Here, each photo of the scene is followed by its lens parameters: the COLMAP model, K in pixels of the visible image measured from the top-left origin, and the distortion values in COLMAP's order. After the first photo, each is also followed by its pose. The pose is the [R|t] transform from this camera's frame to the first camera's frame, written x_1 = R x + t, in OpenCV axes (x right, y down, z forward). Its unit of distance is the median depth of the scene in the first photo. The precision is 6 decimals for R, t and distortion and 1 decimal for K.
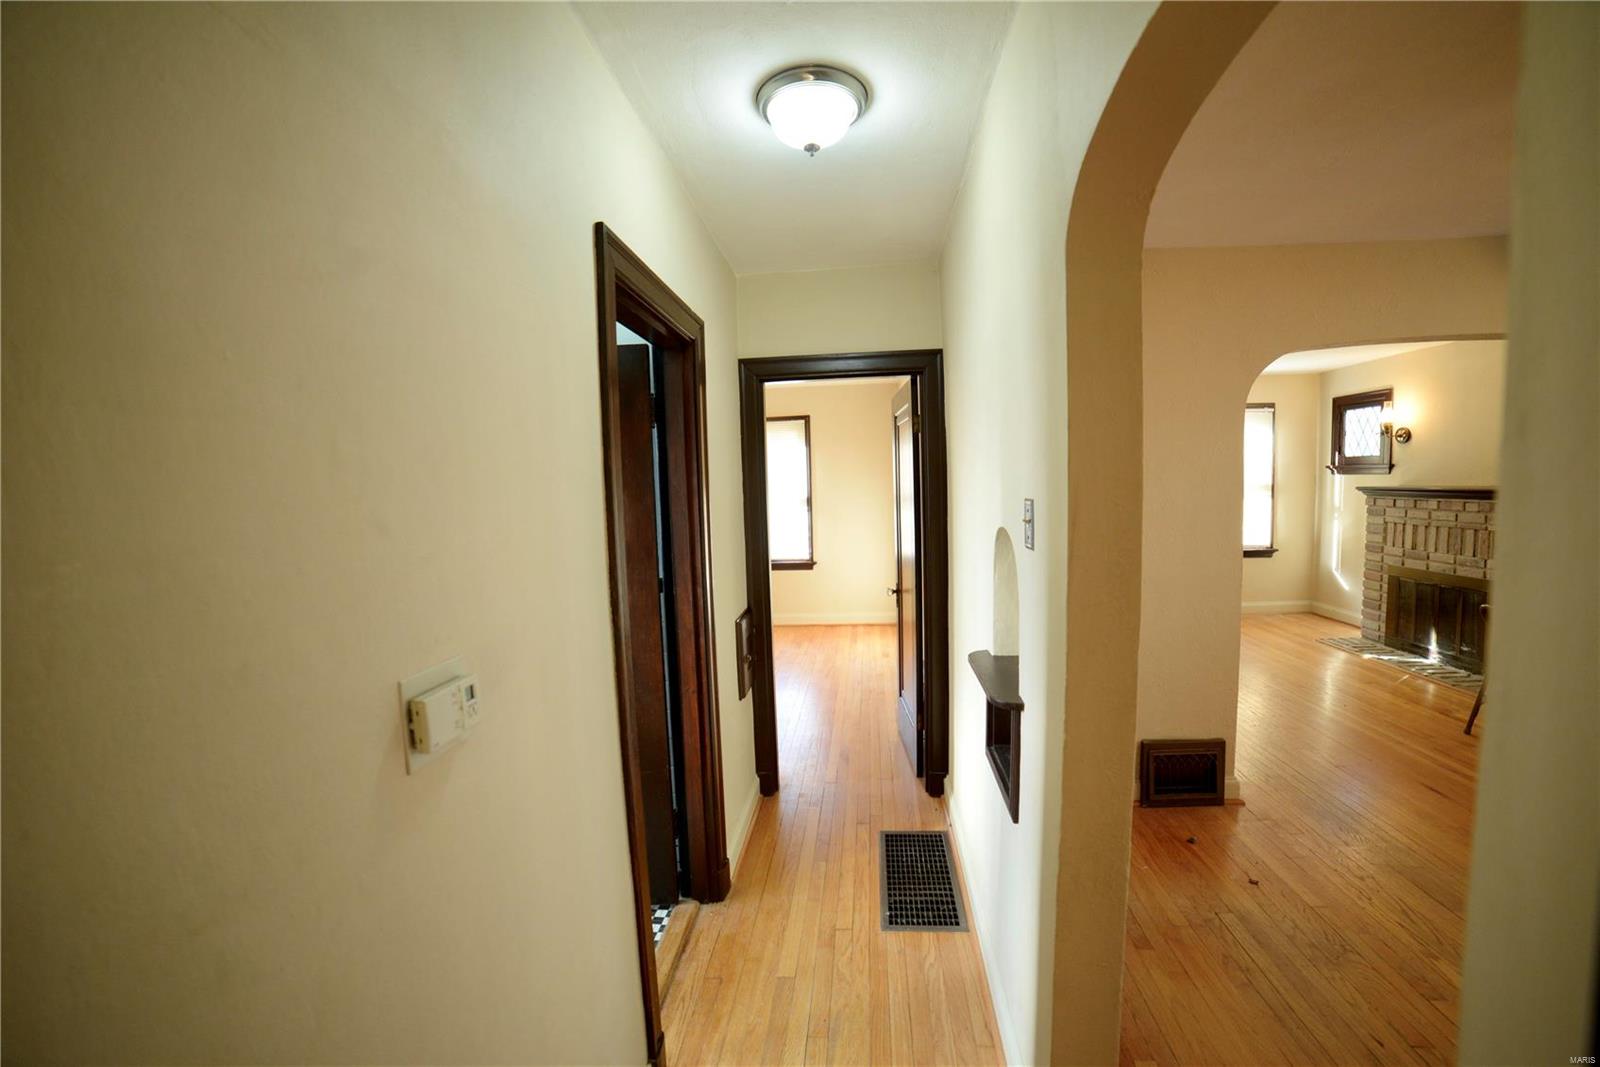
lens RADIAL K [[676.9, 0, 800.0], [0, 676.9, 533.5], [0, 0, 1]] dist [-0.001384, -0.000146]
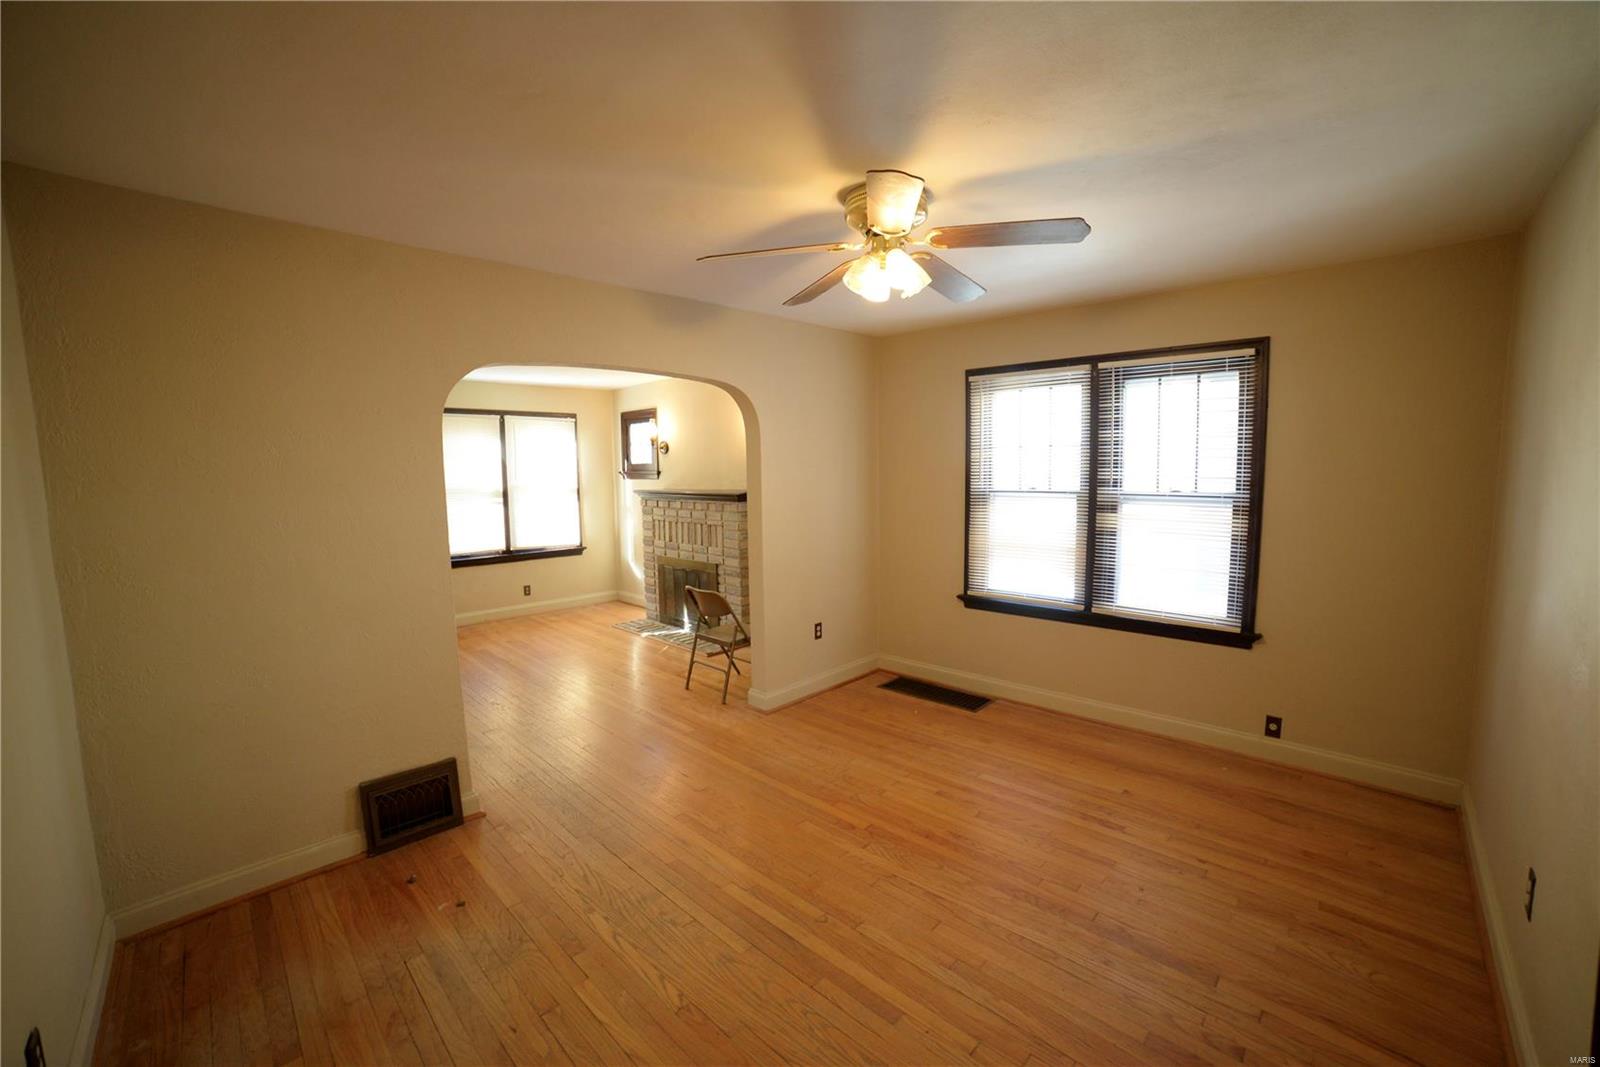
lens RADIAL K [[676.9, 0, 800.0], [0, 676.9, 533.5], [0, 0, 1]] dist [-0.001384, -0.000146]
pose [[0.695292, -0.051768, 0.716860, 0.188617], [0.051619, 0.998424, 0.022035, -0.005639], [-0.716871, 0.021684, 0.696869, -0.017939]]
